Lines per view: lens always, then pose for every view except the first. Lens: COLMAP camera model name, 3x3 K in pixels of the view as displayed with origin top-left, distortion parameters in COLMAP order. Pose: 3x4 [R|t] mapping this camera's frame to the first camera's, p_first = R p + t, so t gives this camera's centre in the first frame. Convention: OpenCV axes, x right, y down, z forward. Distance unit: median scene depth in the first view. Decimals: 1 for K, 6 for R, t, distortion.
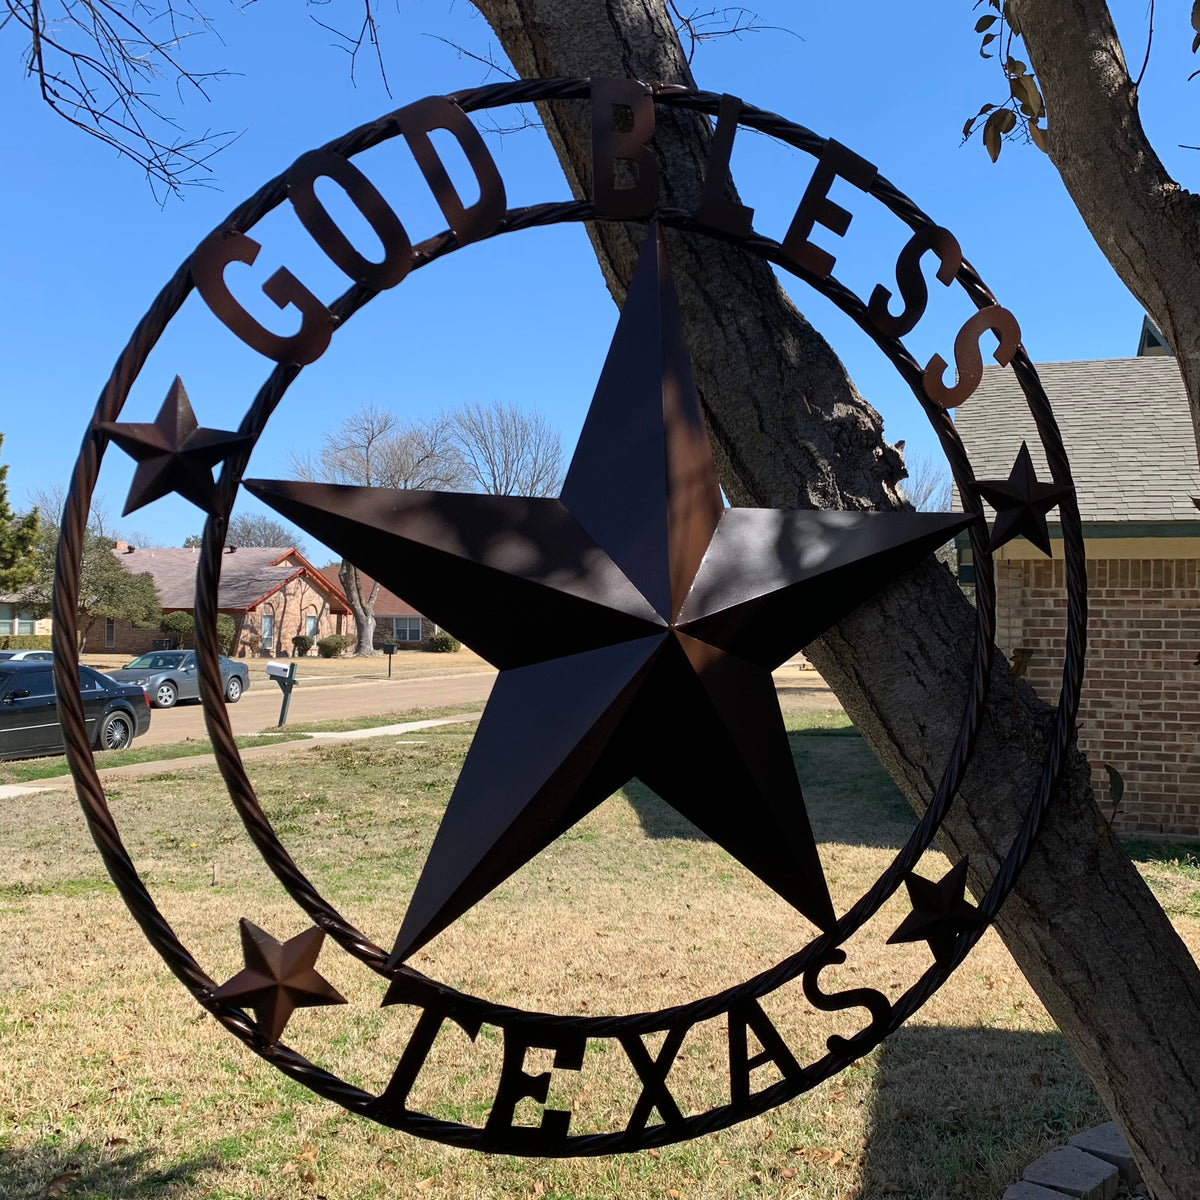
lens RADIAL K [[1214.6, 0, 597.1], [0, 1214.6, 601.1], [0, 0, 1]] dist [0.009506, 0.000000]
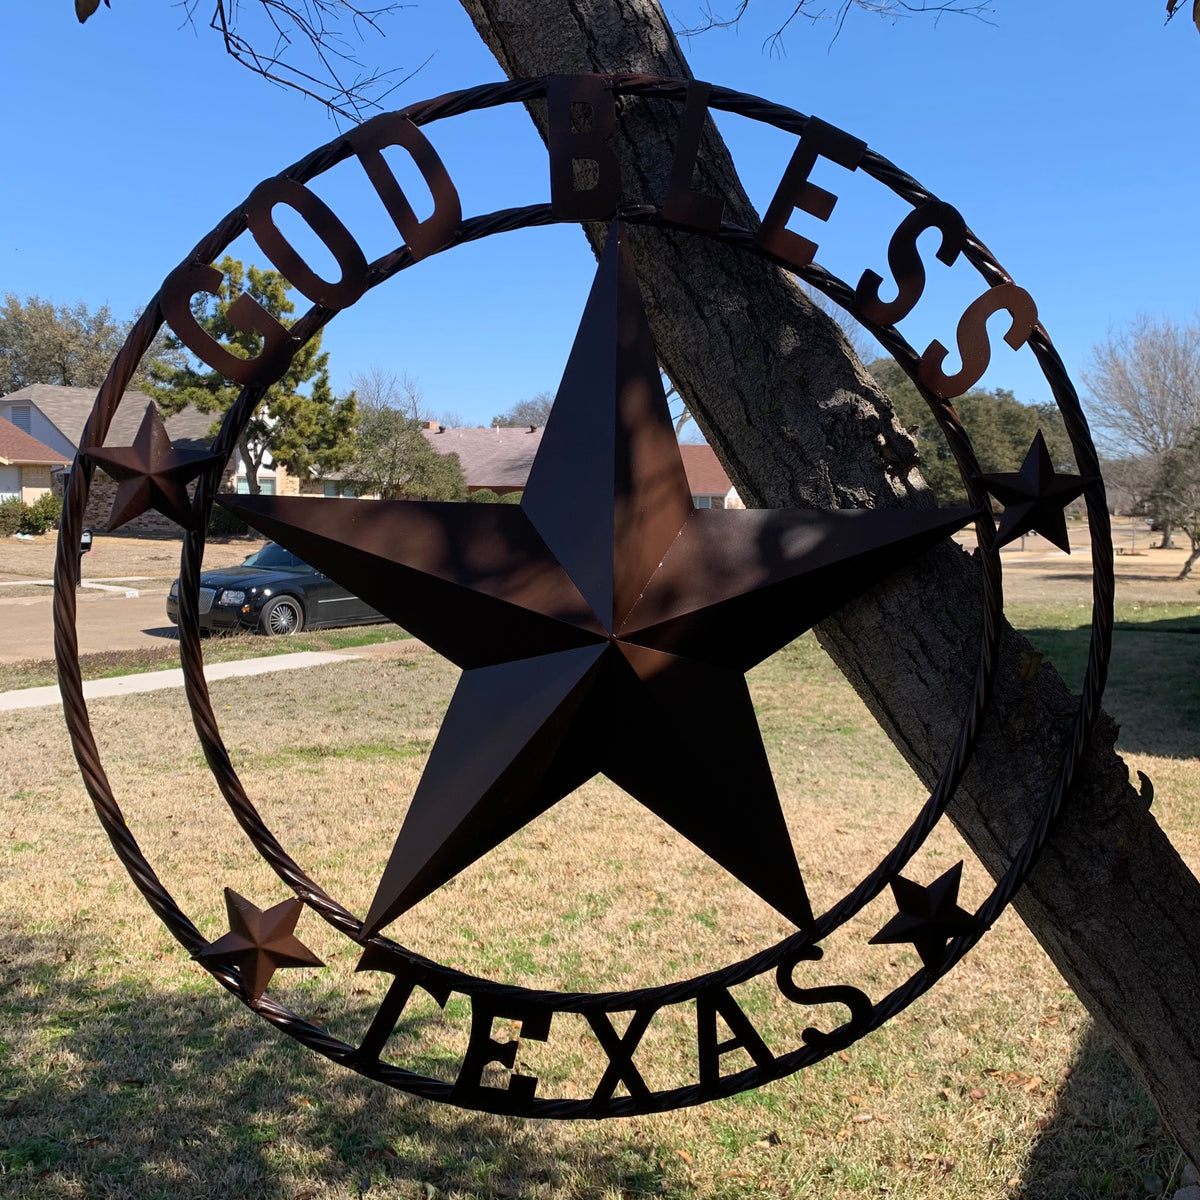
lens RADIAL K [[1214.6, 0, 617.1], [0, 1214.6, 590.7], [0, 0, 1]] dist [0.009506, 0.000000]
pose [[0.973575, 0.023594, -0.227145, 0.258525], [-0.002010, 0.995496, 0.094787, -0.099634], [0.228358, -0.091826, 0.969237, 0.016928]]
